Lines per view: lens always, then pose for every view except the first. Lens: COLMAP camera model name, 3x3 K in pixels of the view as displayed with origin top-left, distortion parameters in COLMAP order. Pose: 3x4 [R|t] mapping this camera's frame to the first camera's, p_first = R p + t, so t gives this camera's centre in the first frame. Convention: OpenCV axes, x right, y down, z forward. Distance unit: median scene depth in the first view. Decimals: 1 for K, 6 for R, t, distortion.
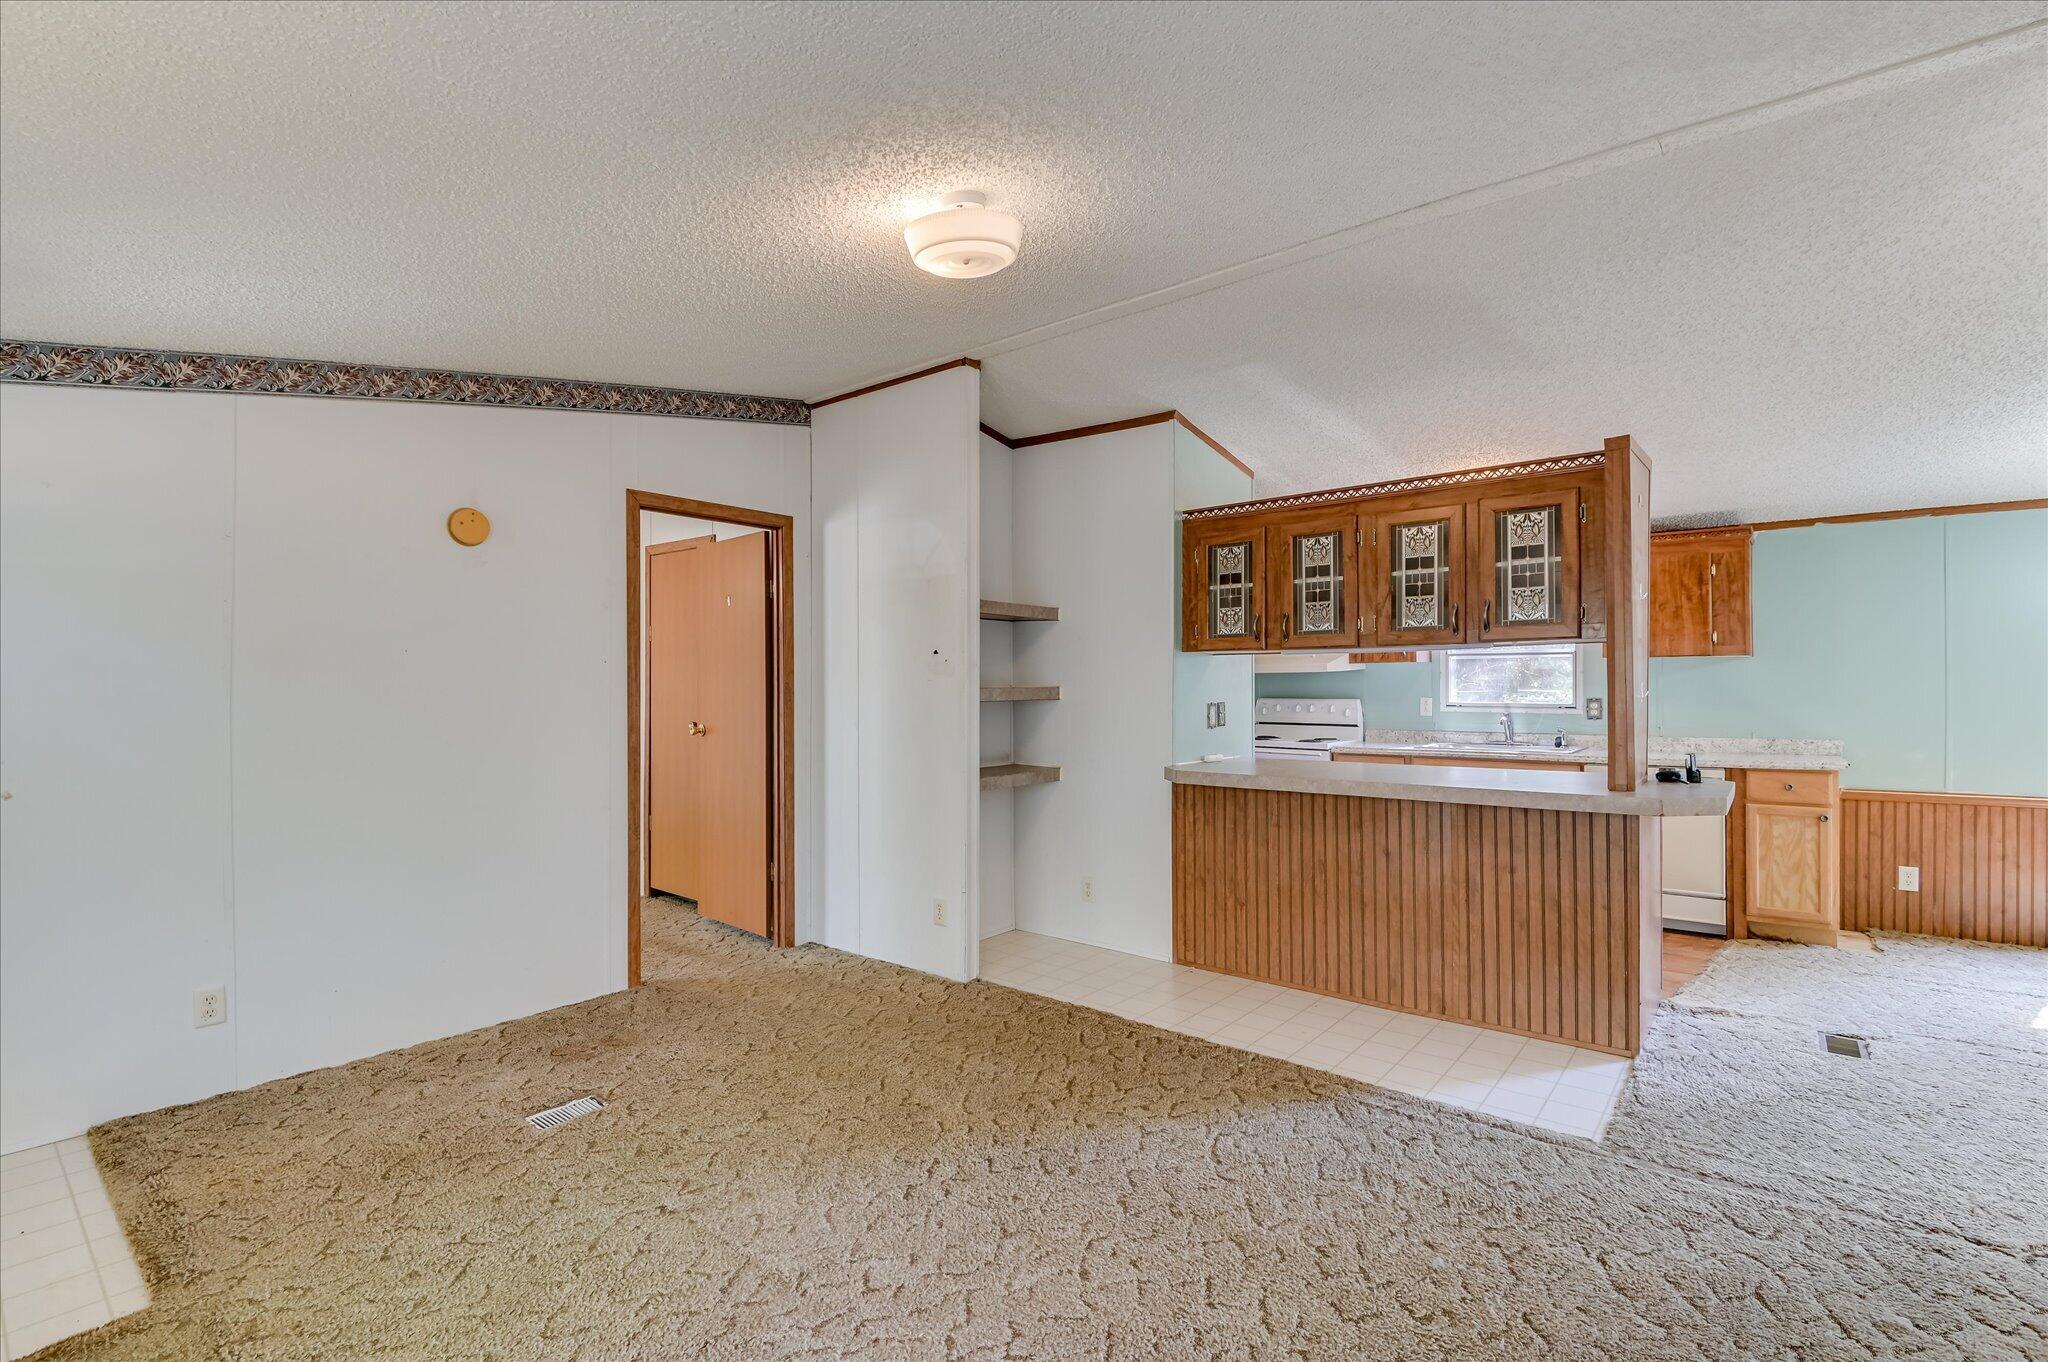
lens RADIAL K [[913.5, 0, 1032.3], [0, 913.5, 678.3], [0, 0, 1]] dist [0.002464, -0.013191]
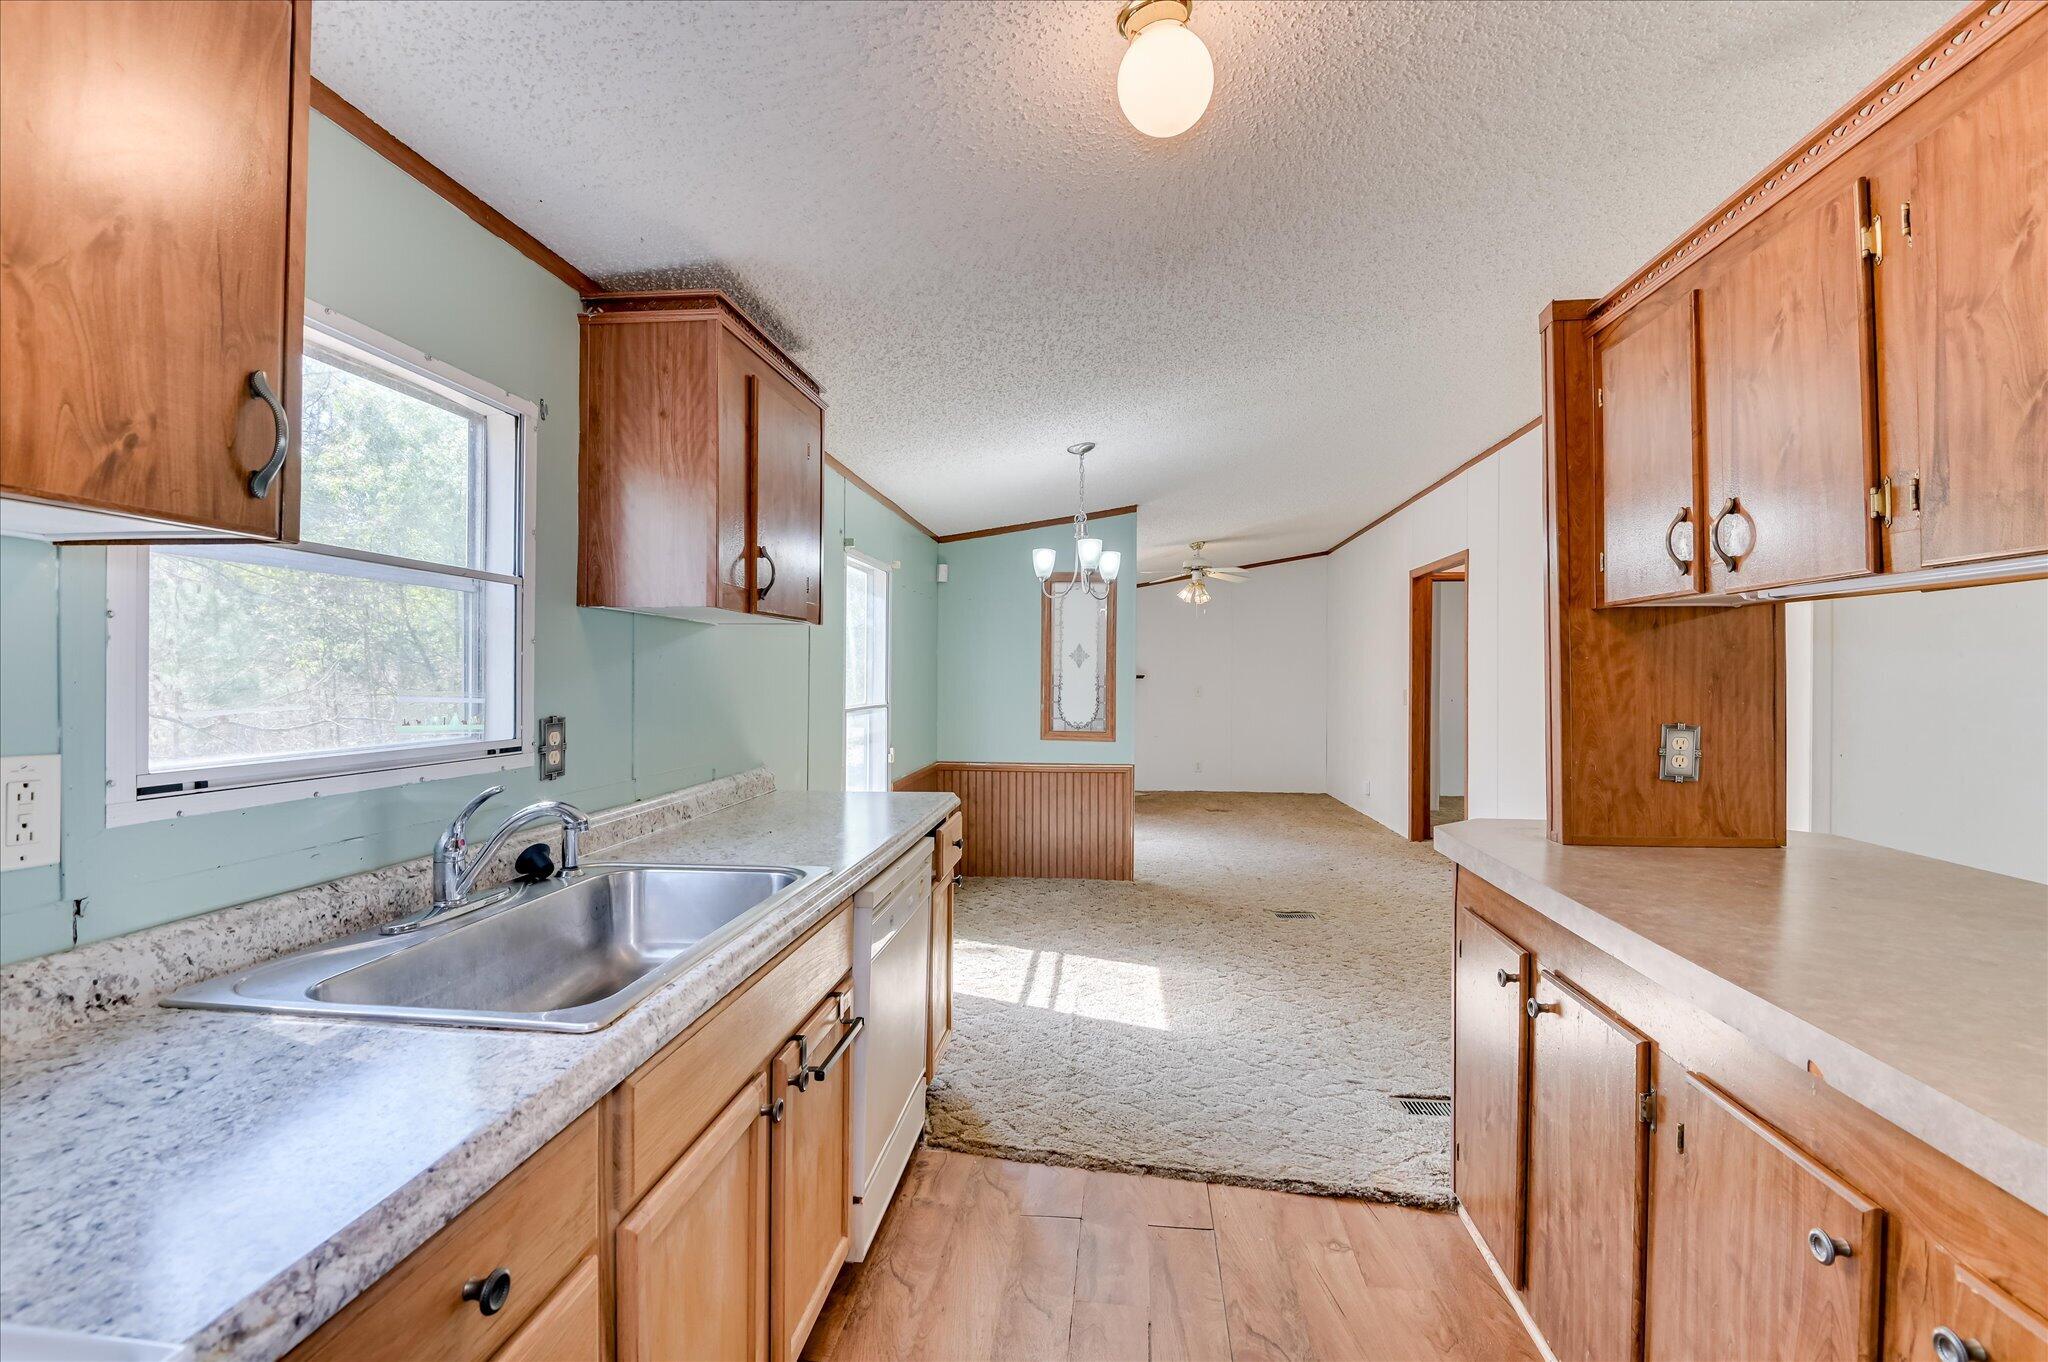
lens RADIAL K [[935.3, 0, 1023.7], [0, 935.3, 676.2], [0, 0, 1]] dist [0.020139, -0.025857]
pose [[-0.563738, 0.001081, 0.825953, 0.255798], [-0.009277, 0.999928, -0.007641, 0.008427], [-0.825901, -0.011970, -0.563687, 1.232946]]
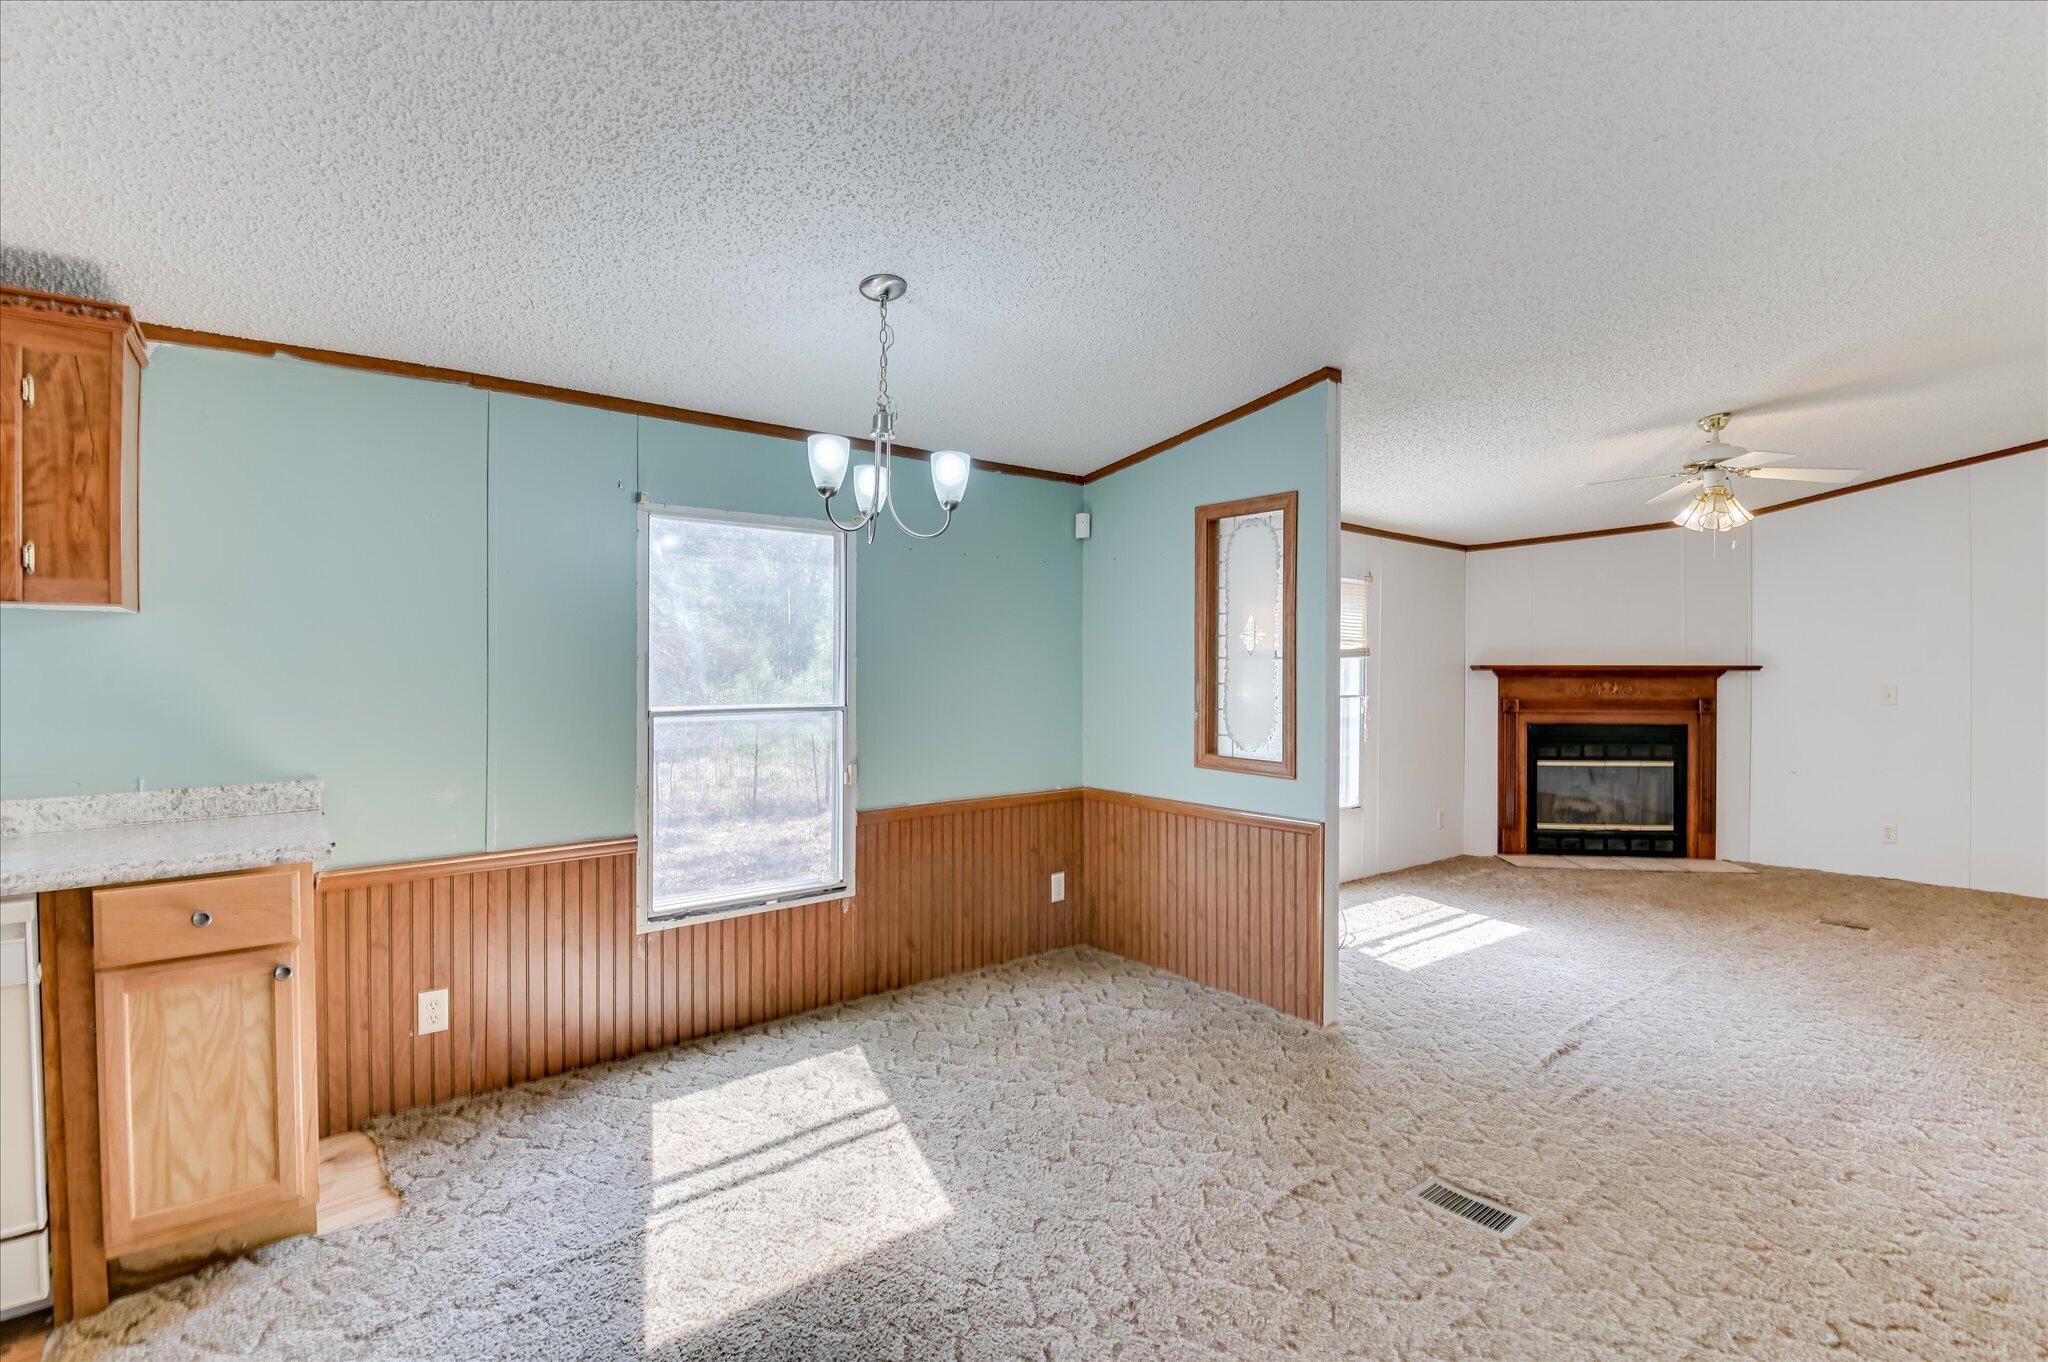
lens RADIAL K [[935.3, 0, 1023.7], [0, 935.3, 676.2], [0, 0, 1]] dist [0.020139, -0.025857]
pose [[0.204144, -0.003718, 0.978934, 0.453782], [-0.007079, 0.999961, 0.005274, 0.002367], [-0.978915, -0.008006, 0.204110, 0.502680]]
